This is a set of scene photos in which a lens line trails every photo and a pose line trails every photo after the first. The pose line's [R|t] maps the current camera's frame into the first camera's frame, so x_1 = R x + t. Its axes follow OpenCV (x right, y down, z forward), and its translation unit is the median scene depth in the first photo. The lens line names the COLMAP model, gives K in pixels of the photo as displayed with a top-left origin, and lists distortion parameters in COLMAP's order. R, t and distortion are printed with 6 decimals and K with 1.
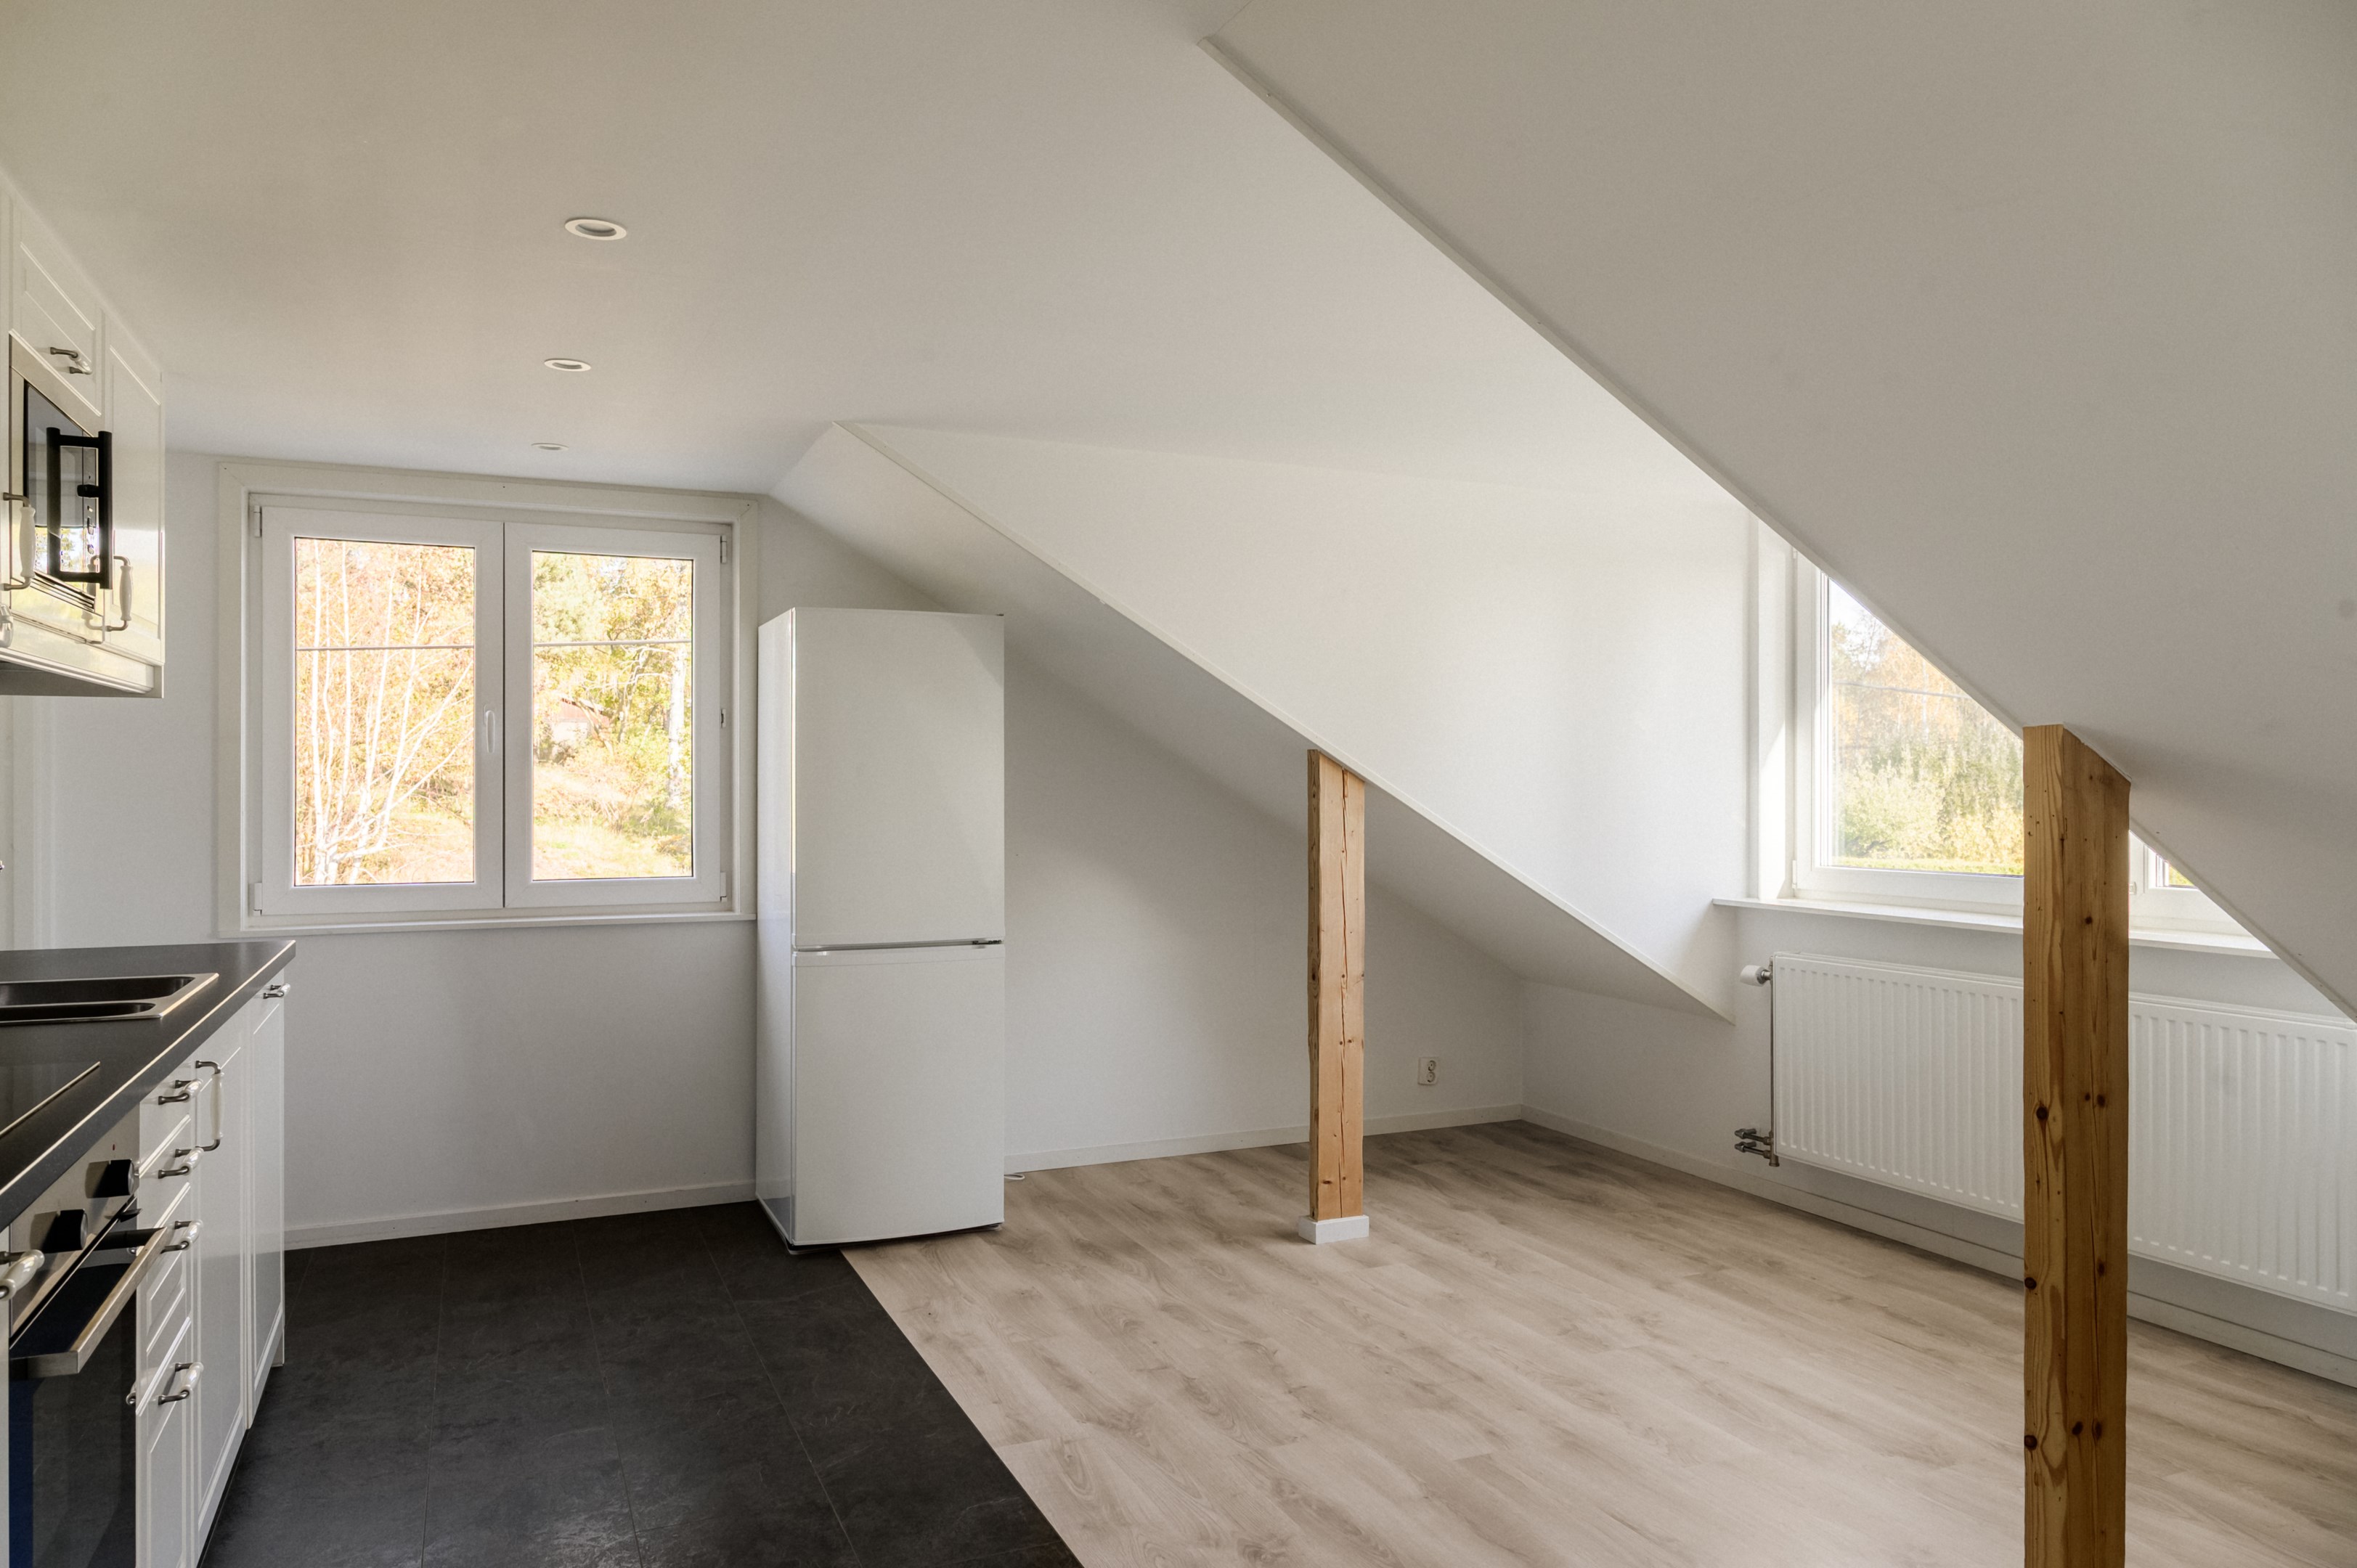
lens RADIAL K [[1582.3, 0, 1178.5], [0, 1582.3, 784.0], [0, 0, 1]] dist [-0.001448, -0.002624]
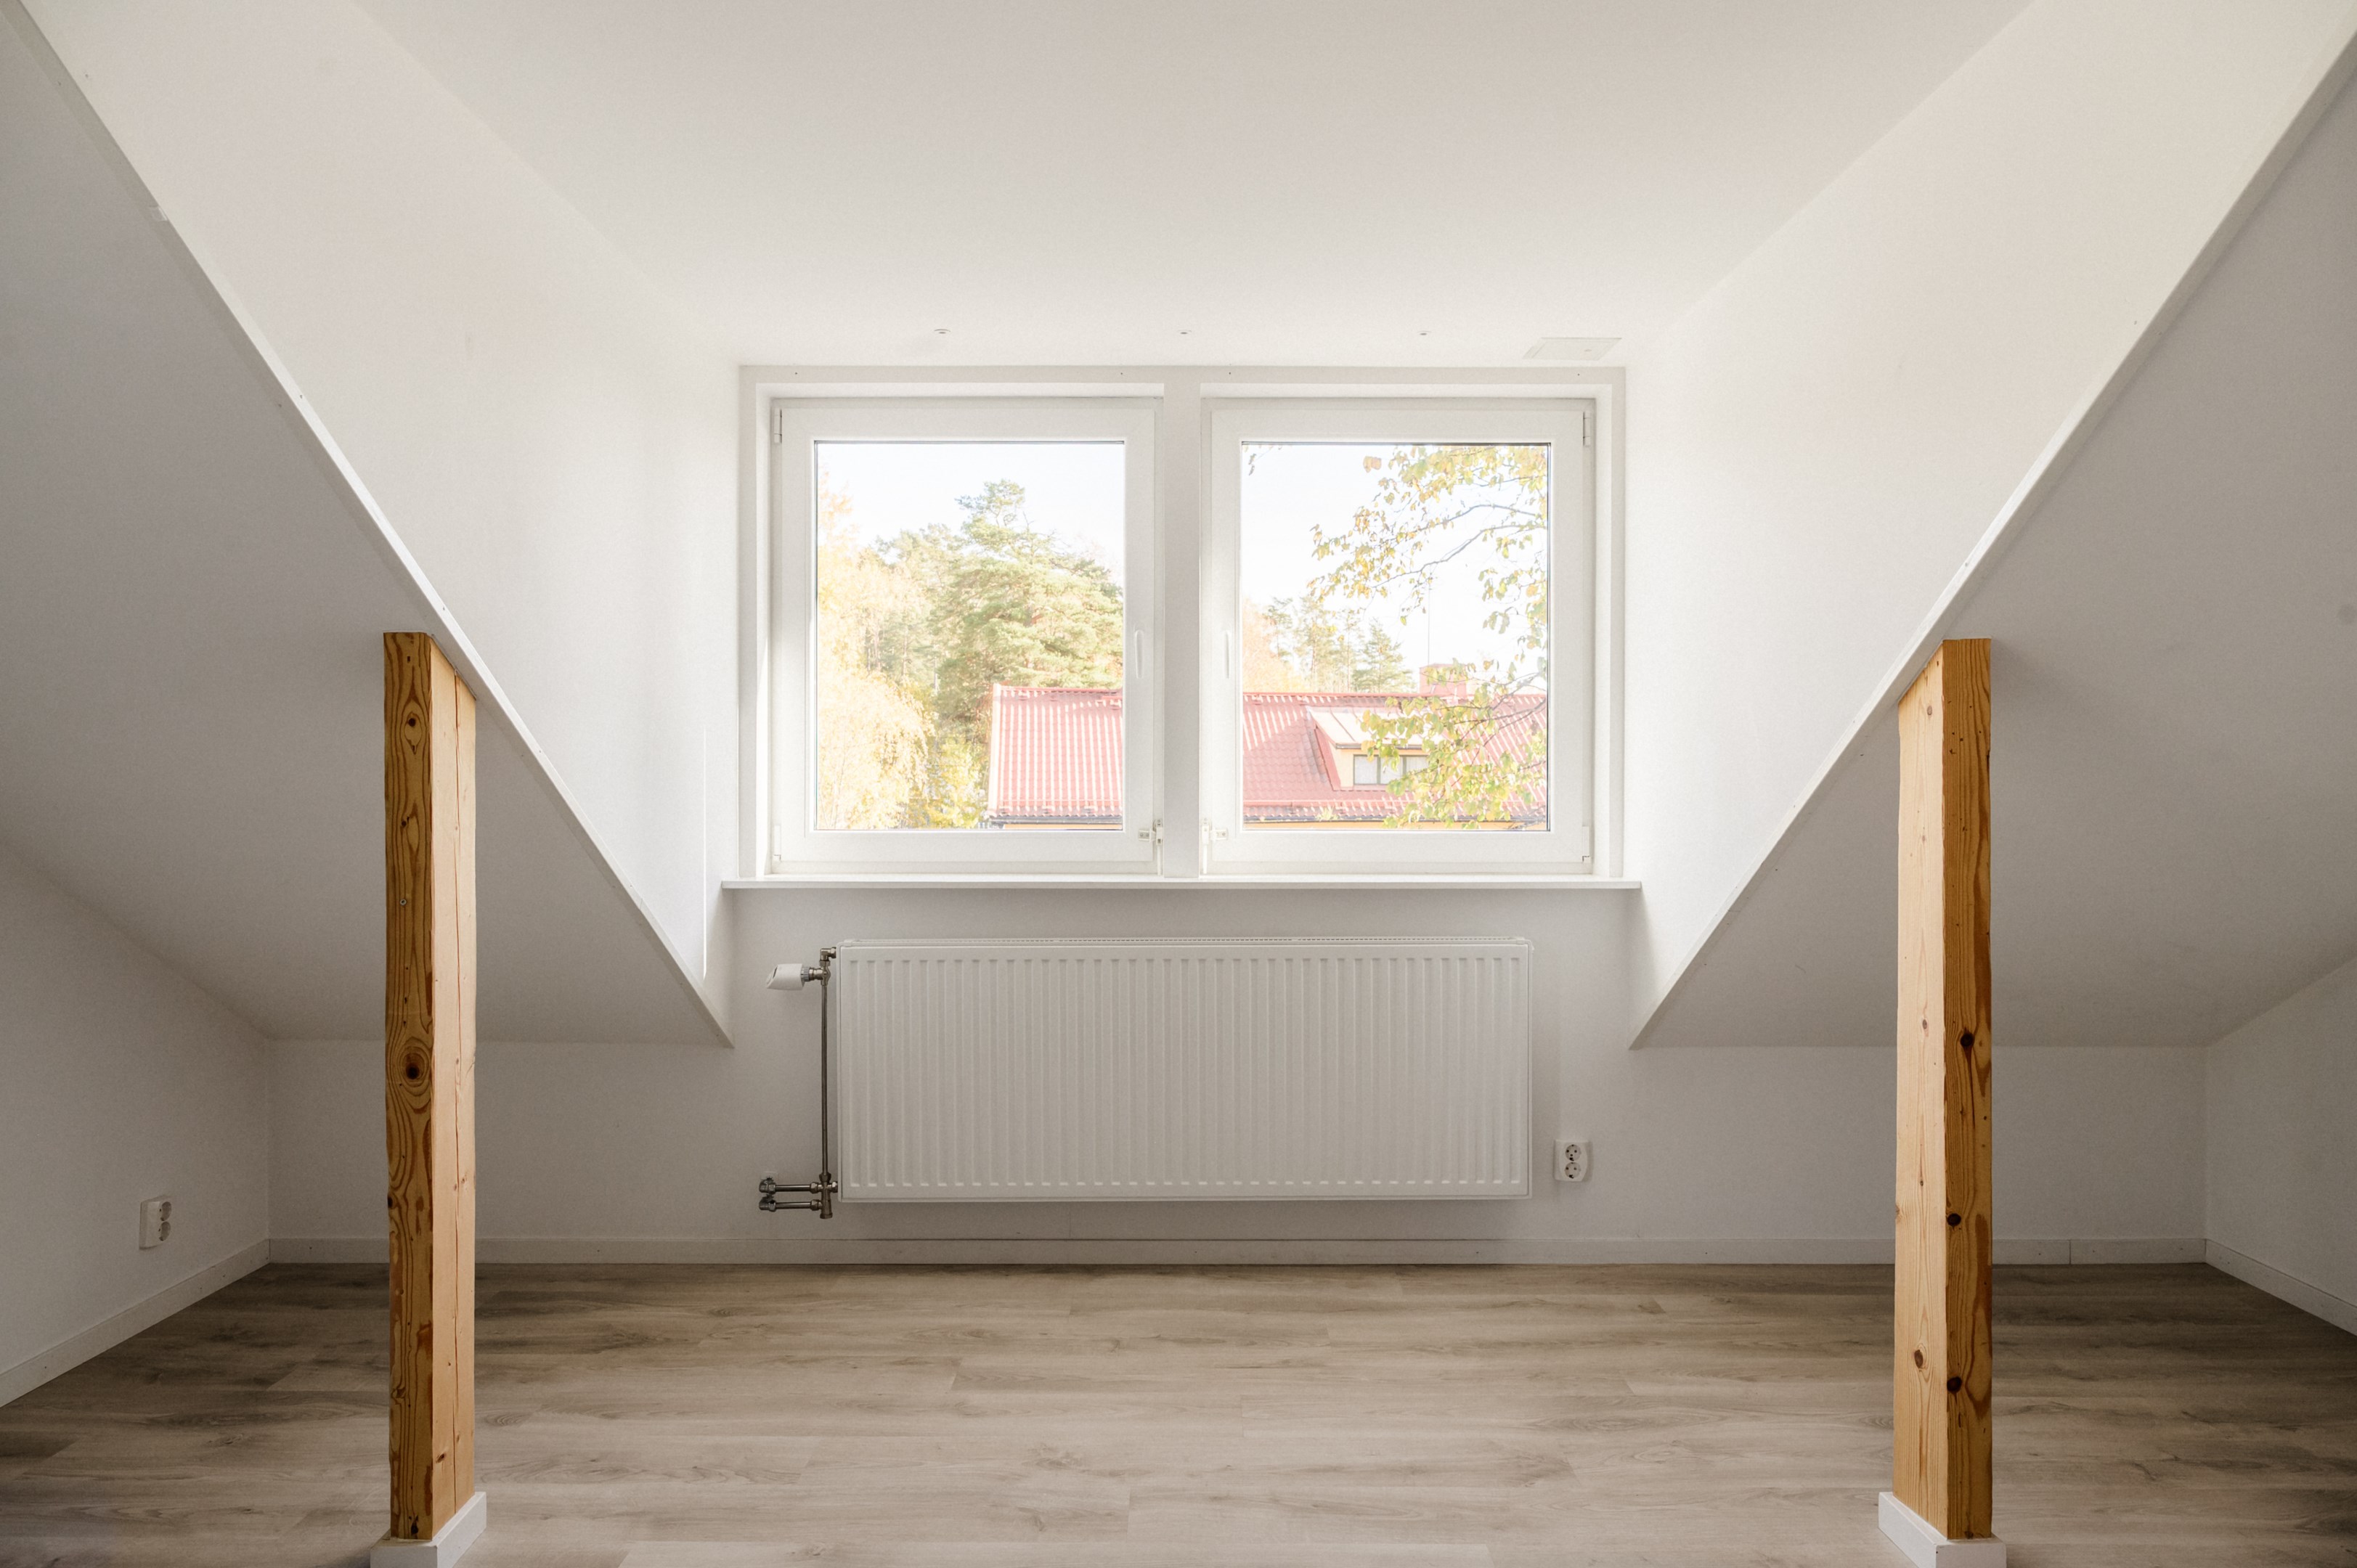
lens RADIAL K [[1604.9, 0, 1186.7], [0, 1604.9, 785.5], [0, 0, 1]] dist [0.002257, -0.003593]
pose [[0.406193, -0.009788, 0.913735, -0.338407], [0.000527, 0.999945, 0.010477, 0.026427], [-0.913787, -0.003774, 0.406176, 0.649244]]
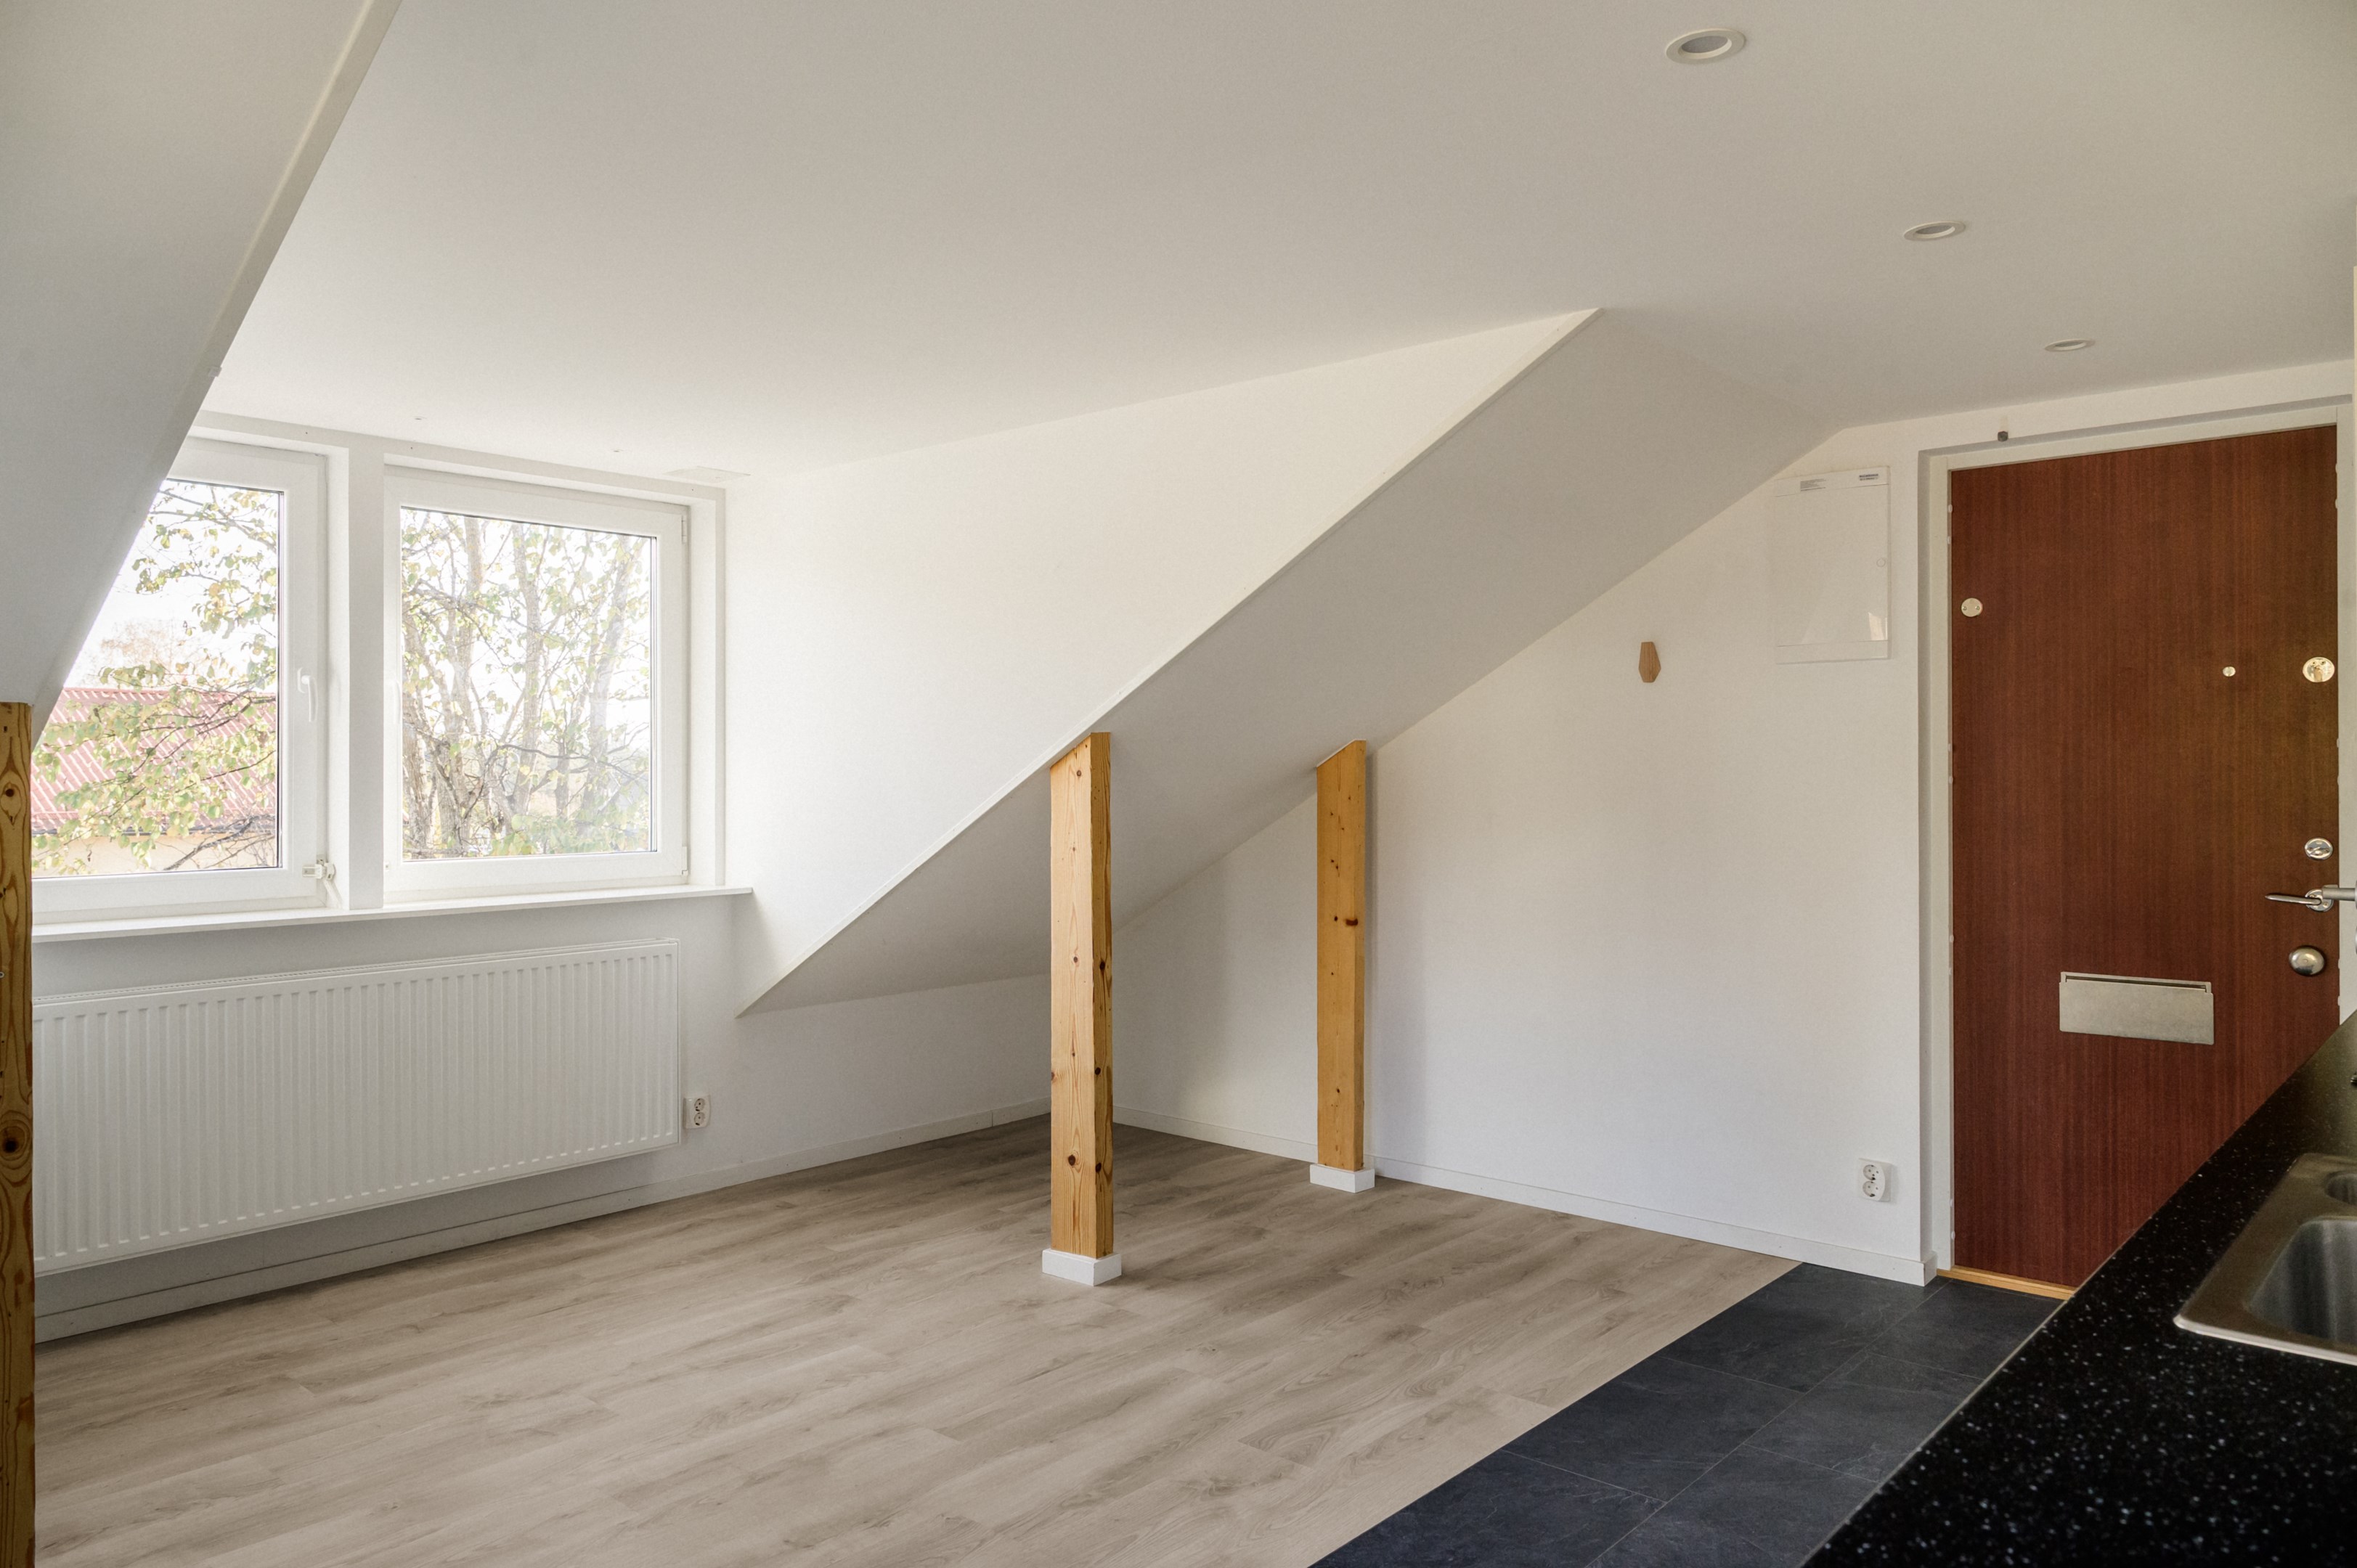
lens RADIAL K [[1599.0, 0, 1174.1], [0, 1599.0, 767.6], [0, 0, 1]] dist [0.003914, -0.001709]
pose [[-0.414660, 0.000364, 0.909976, -0.633626], [0.002219, 0.999997, 0.000611, -0.000290], [-0.909974, 0.002273, -0.414660, 1.017901]]
